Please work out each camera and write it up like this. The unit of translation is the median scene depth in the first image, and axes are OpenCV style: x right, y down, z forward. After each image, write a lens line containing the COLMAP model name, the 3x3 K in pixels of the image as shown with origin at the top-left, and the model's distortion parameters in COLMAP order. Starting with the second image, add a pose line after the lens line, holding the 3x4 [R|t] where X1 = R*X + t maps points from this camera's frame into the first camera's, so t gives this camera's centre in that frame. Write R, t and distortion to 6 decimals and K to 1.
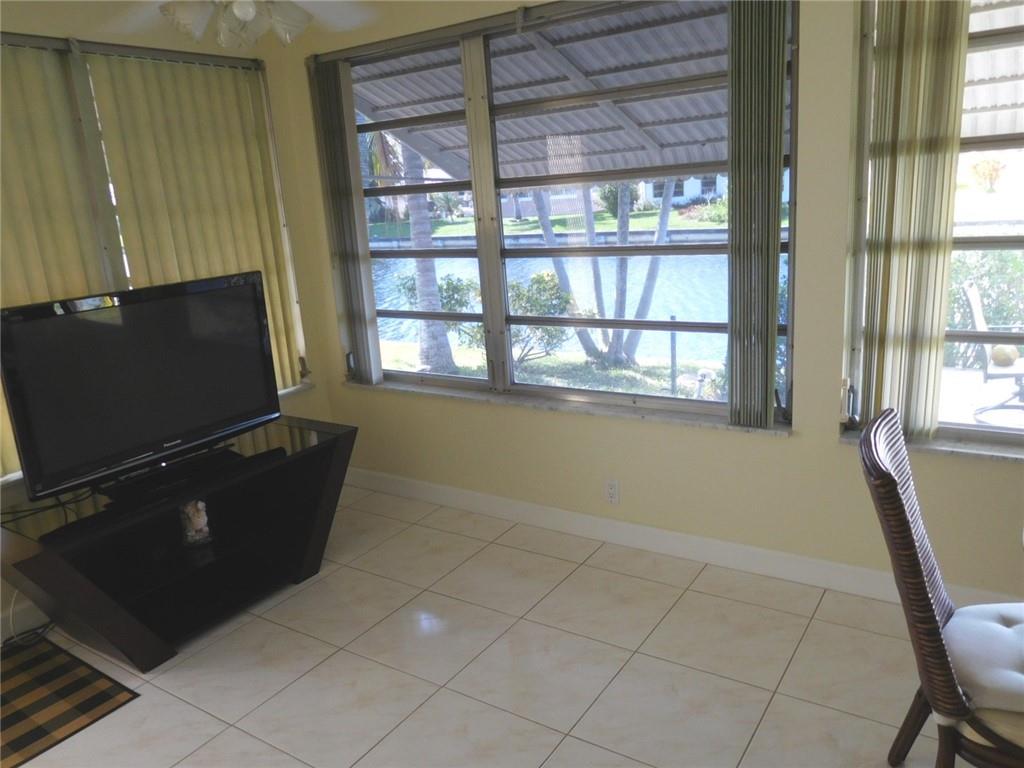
lens RADIAL K [[764.8, 0, 512.7], [0, 764.8, 391.9], [0, 0, 1]] dist [-0.021938, 0.006452]
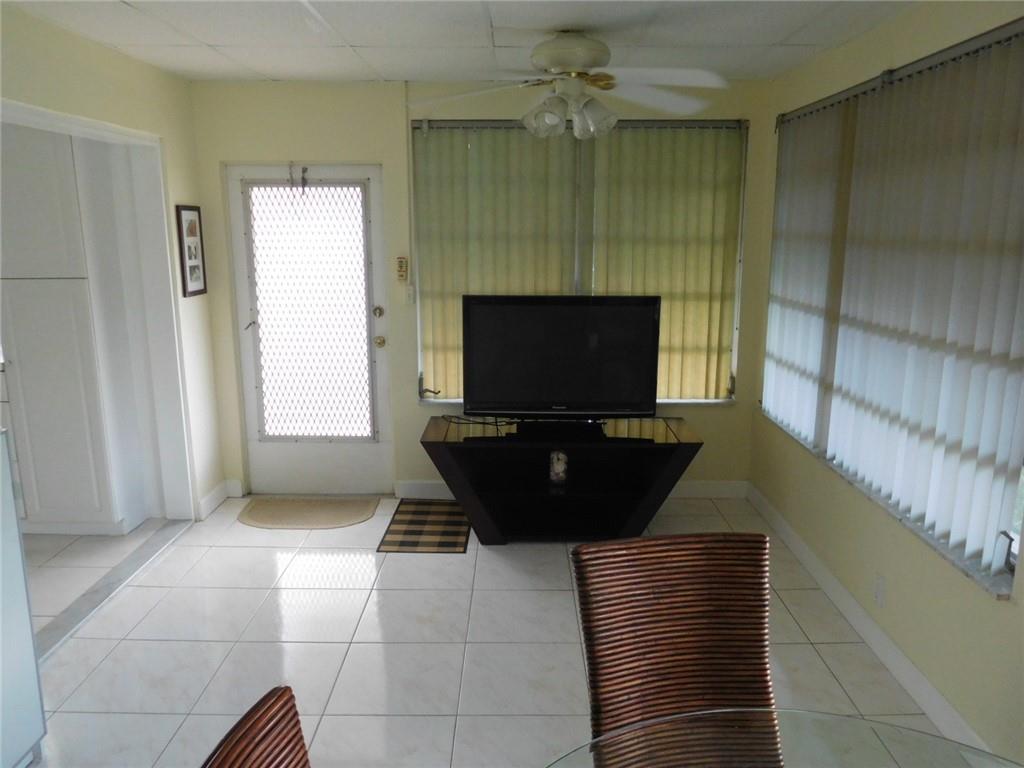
lens RADIAL K [[764.8, 0, 512.7], [0, 764.8, 391.9], [0, 0, 1]] dist [-0.021938, 0.006452]
pose [[0.547805, 0.241031, -0.801133, 0.575356], [-0.250084, 0.960992, 0.118121, -0.095809], [0.798353, 0.135643, 0.586714, 0.099568]]
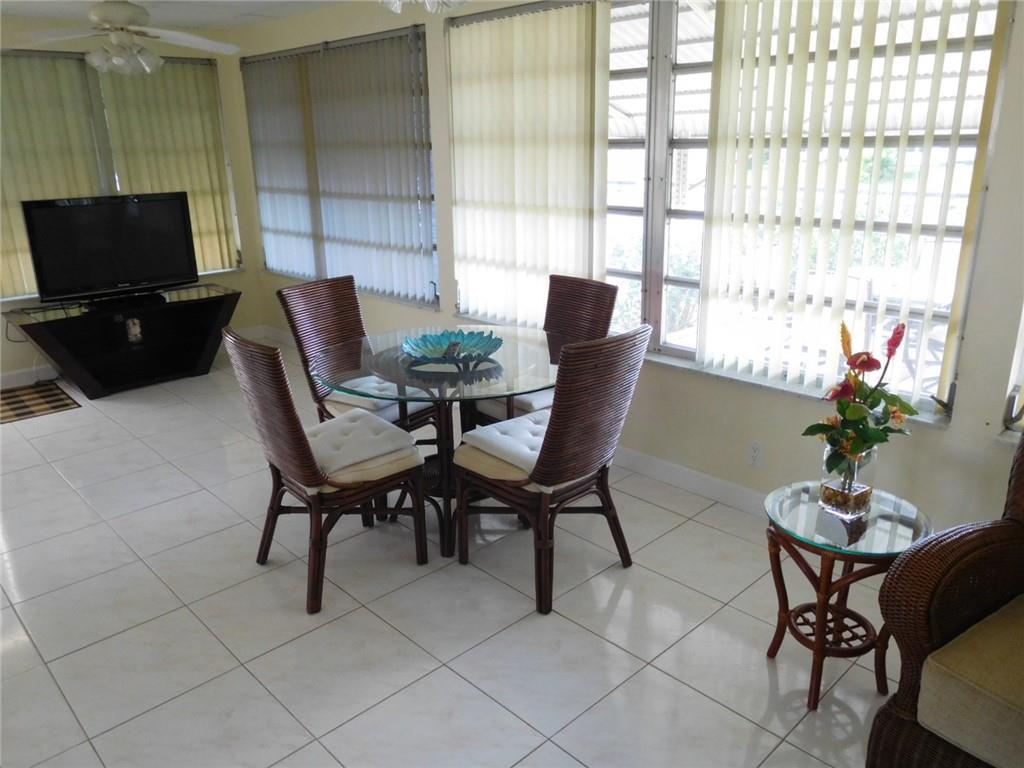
lens RADIAL K [[764.8, 0, 512.7], [0, 764.8, 391.9], [0, 0, 1]] dist [-0.021938, 0.006452]
pose [[0.975602, 0.115800, -0.186521, 0.749008], [-0.103041, 0.991712, 0.076741, 0.079933], [0.193862, -0.055649, 0.979449, -0.546012]]
